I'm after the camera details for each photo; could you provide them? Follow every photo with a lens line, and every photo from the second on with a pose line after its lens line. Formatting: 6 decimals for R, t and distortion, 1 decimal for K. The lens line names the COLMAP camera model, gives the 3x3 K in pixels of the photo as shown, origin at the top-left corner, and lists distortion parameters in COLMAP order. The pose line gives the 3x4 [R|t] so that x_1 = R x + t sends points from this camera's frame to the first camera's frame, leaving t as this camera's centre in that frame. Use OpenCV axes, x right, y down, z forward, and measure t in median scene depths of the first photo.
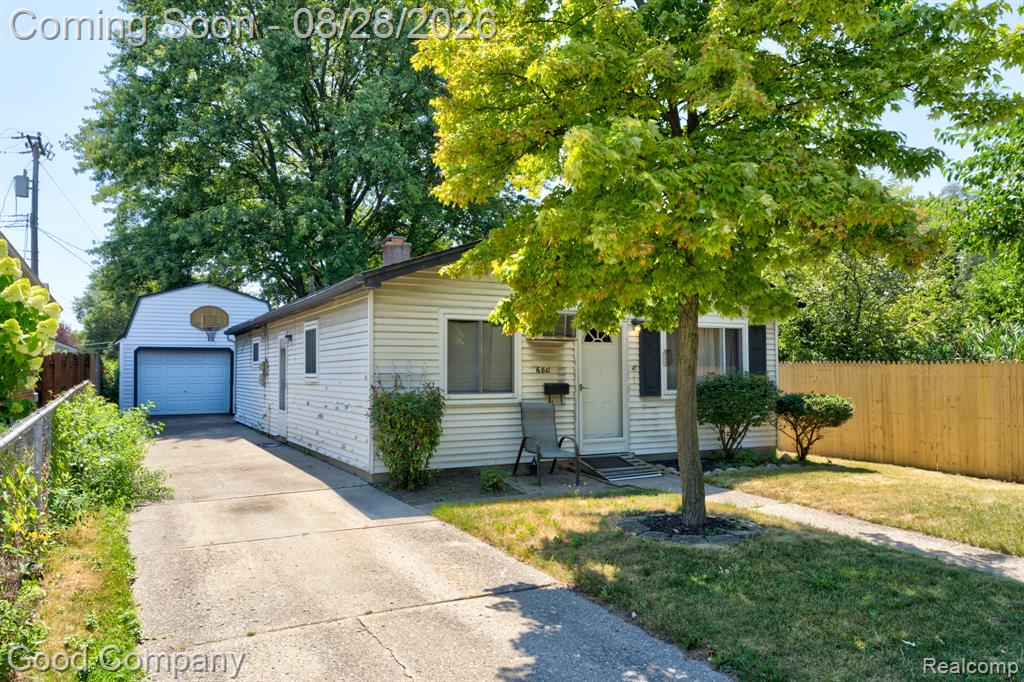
lens RADIAL K [[715.6, 0, 512.0], [0, 715.6, 344.7], [0, 0, 1]] dist [0.007305, 0.008009]
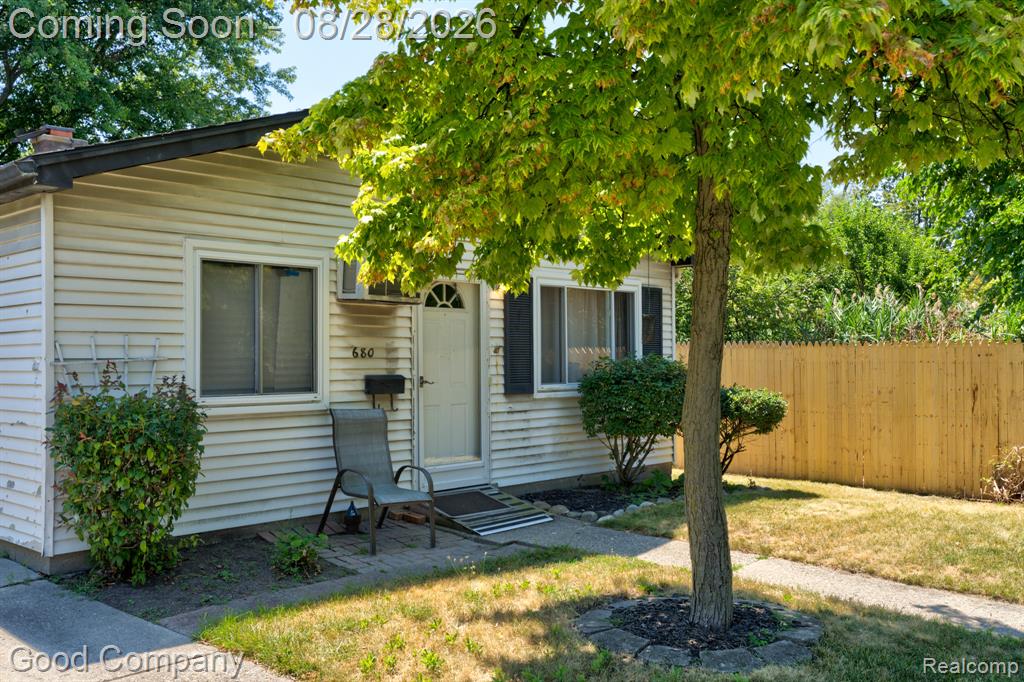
lens RADIAL K [[933.1, 0, 511.9], [0, 933.1, 341.8], [0, 0, 1]] dist [0.021907, 0.014919]
pose [[0.947734, 0.003235, 0.319045, -0.087434], [-0.009299, 0.999804, 0.017486, 0.011994], [-0.318926, -0.019538, 0.947578, 0.236021]]
